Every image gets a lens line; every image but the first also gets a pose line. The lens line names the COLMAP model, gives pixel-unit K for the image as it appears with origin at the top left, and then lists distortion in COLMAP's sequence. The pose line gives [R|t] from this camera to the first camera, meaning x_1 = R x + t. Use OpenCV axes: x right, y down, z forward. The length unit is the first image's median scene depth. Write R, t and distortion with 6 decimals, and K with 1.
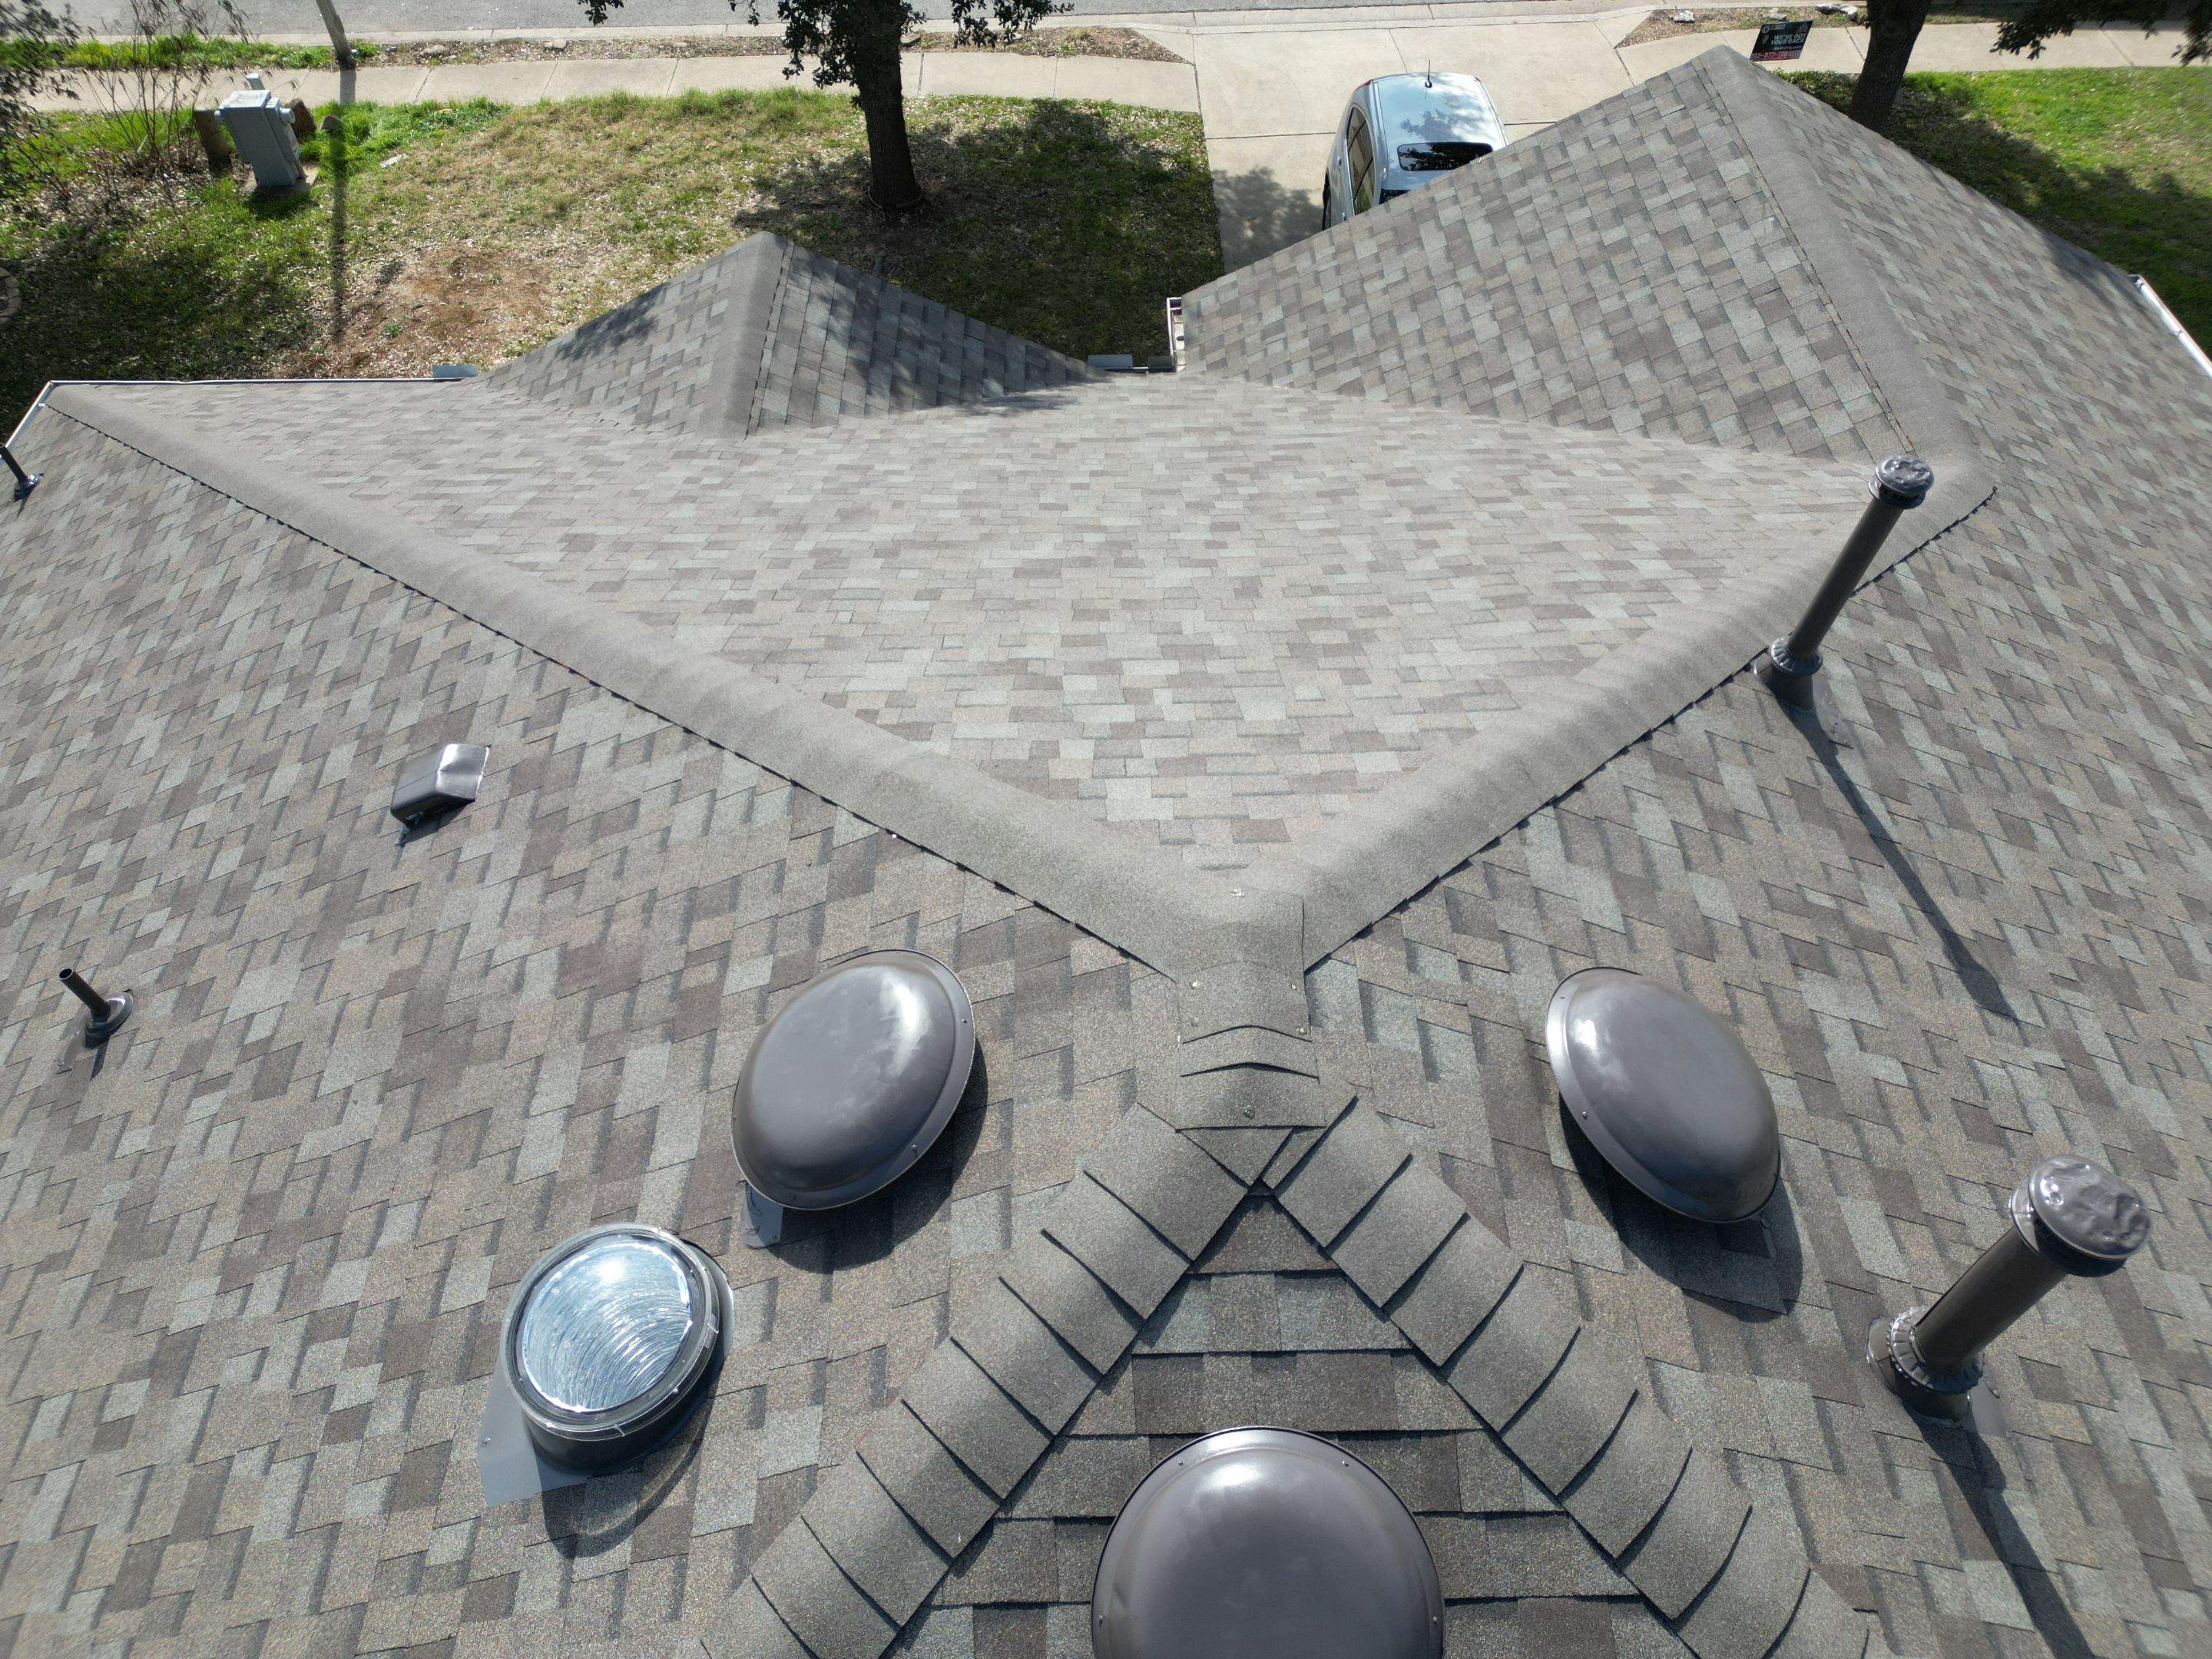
lens RADIAL K [[1539.1, 0, 1104.5], [0, 1539.1, 825.3], [0, 0, 1]] dist [0.077119, -0.070166]
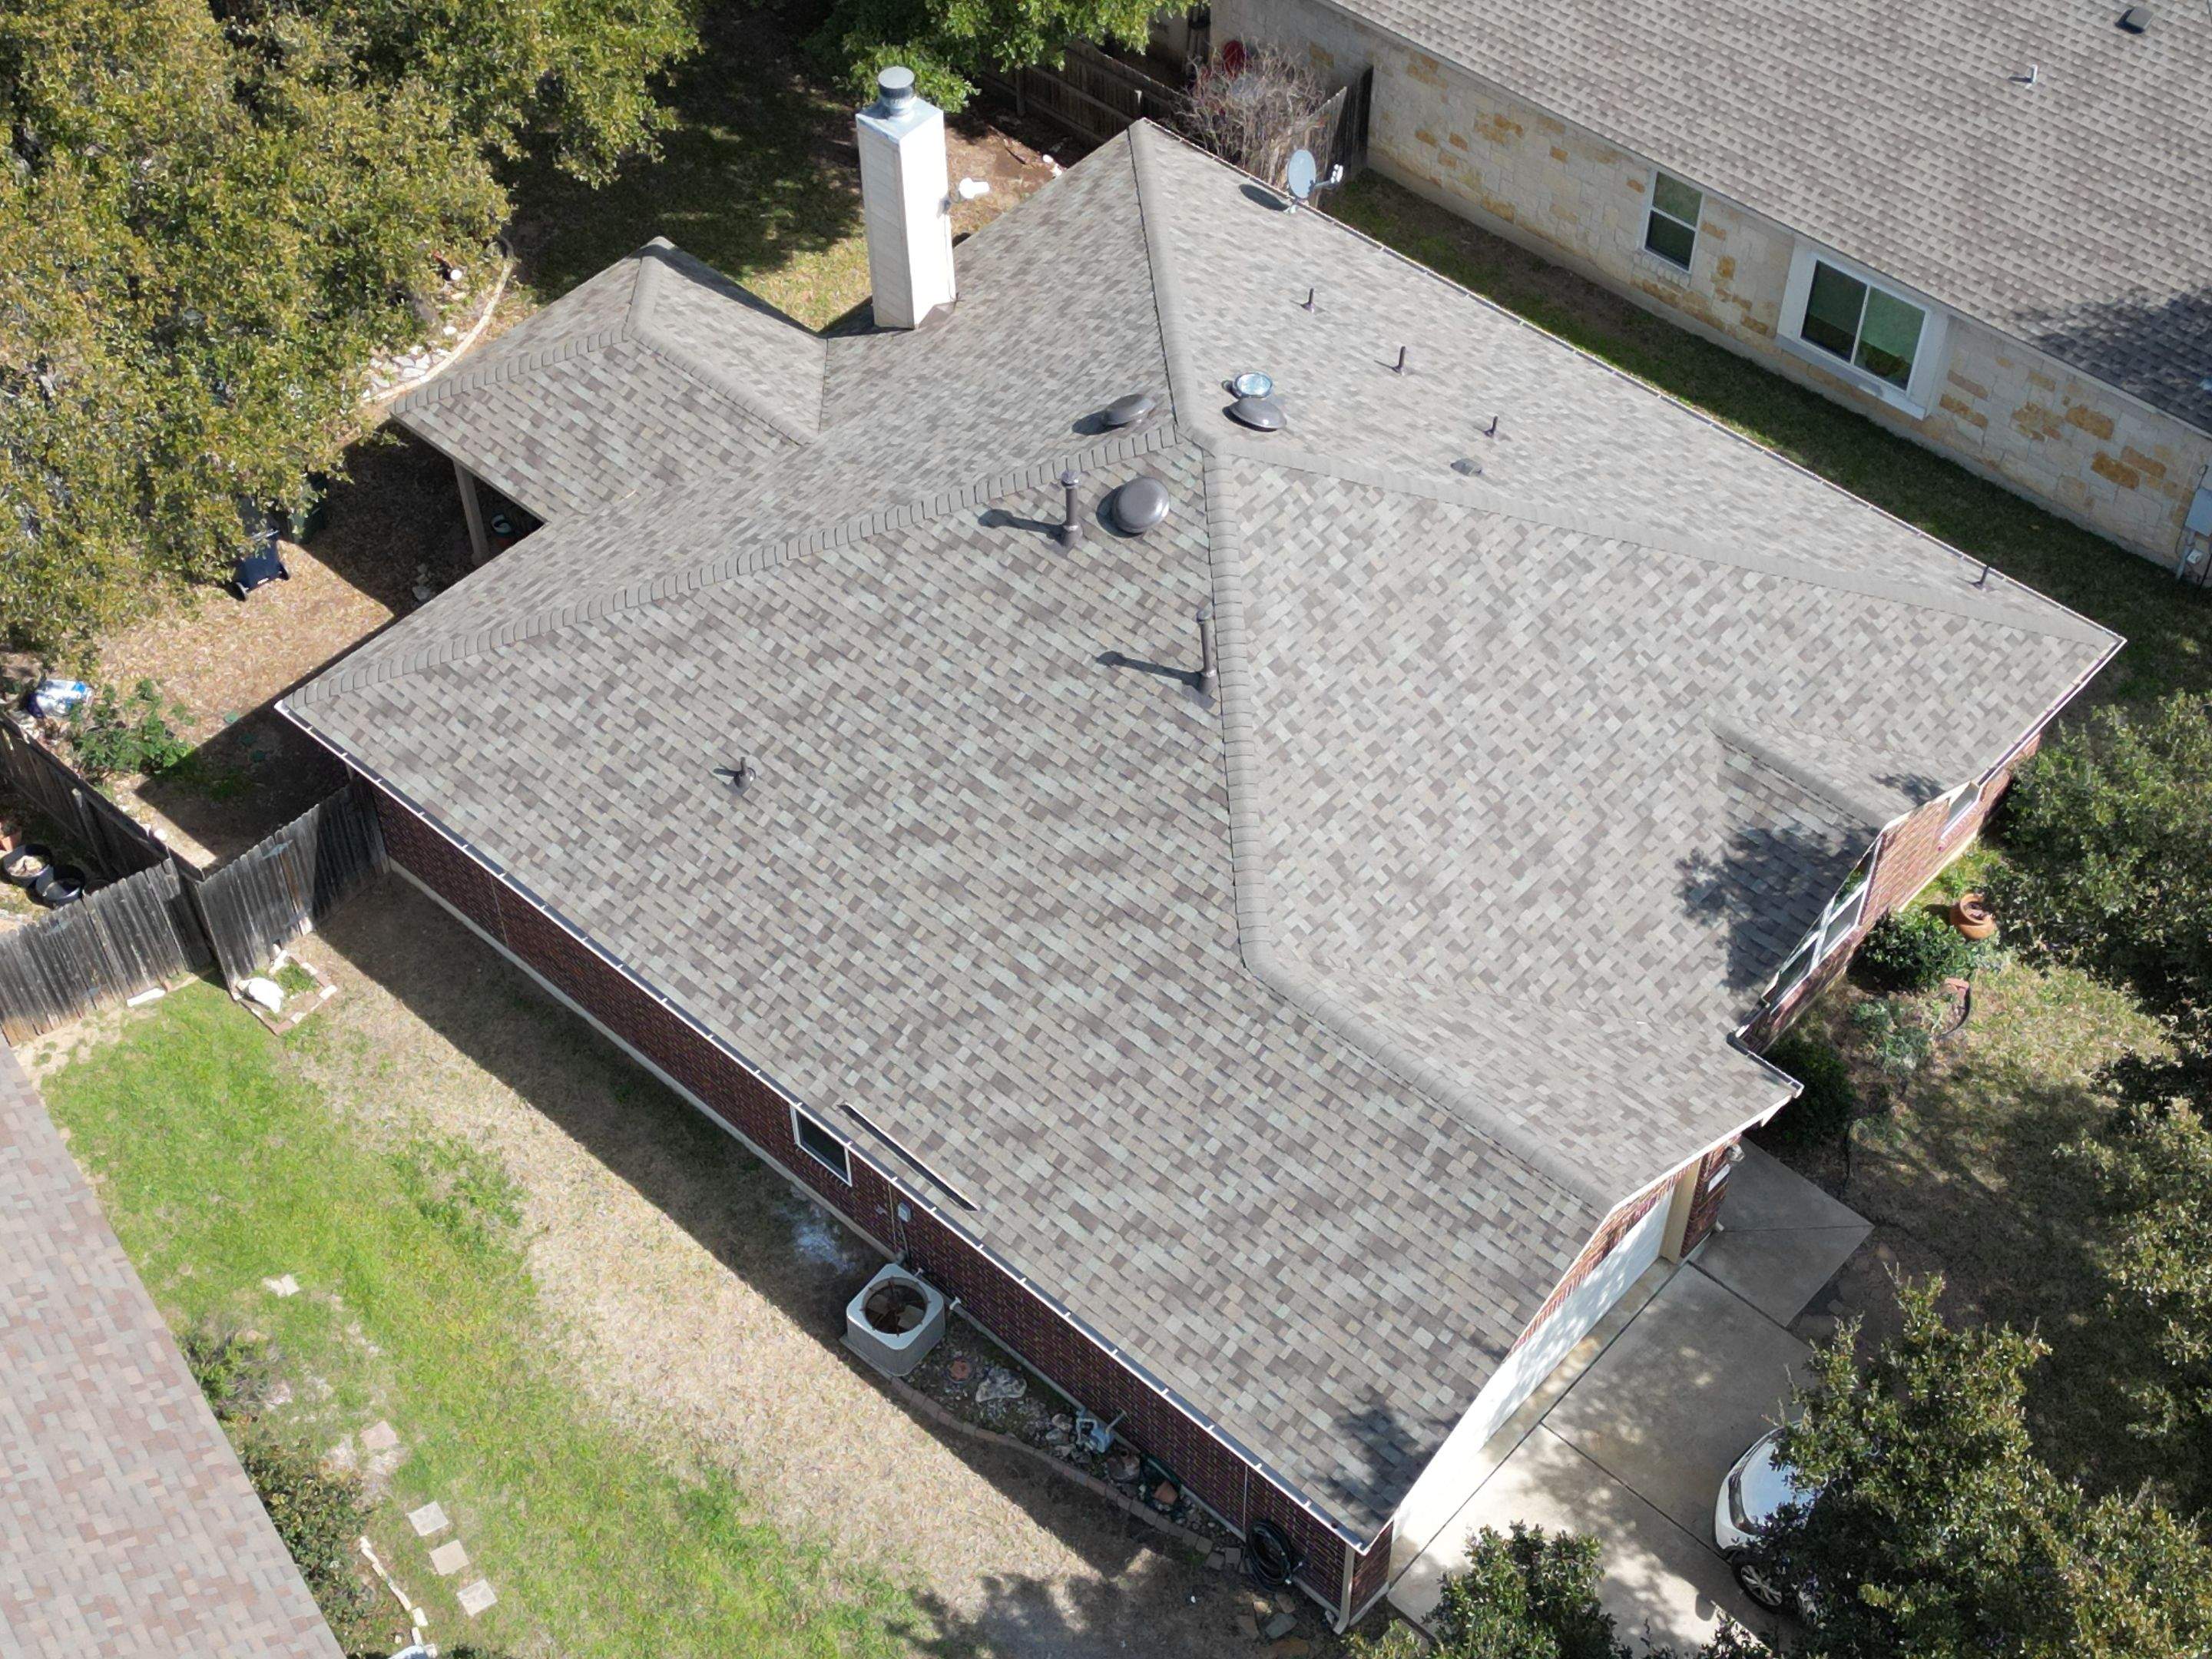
lens RADIAL K [[3075.7, 0, 1101.1], [0, 3075.7, 829.8], [0, 0, 1]] dist [0.117377, 0.000000]
pose [[-0.687806, 0.554555, -0.468393, 5.388979], [-0.556766, 0.010999, 0.830597, -7.529344], [0.465763, 0.832074, 0.301192, -1.031598]]
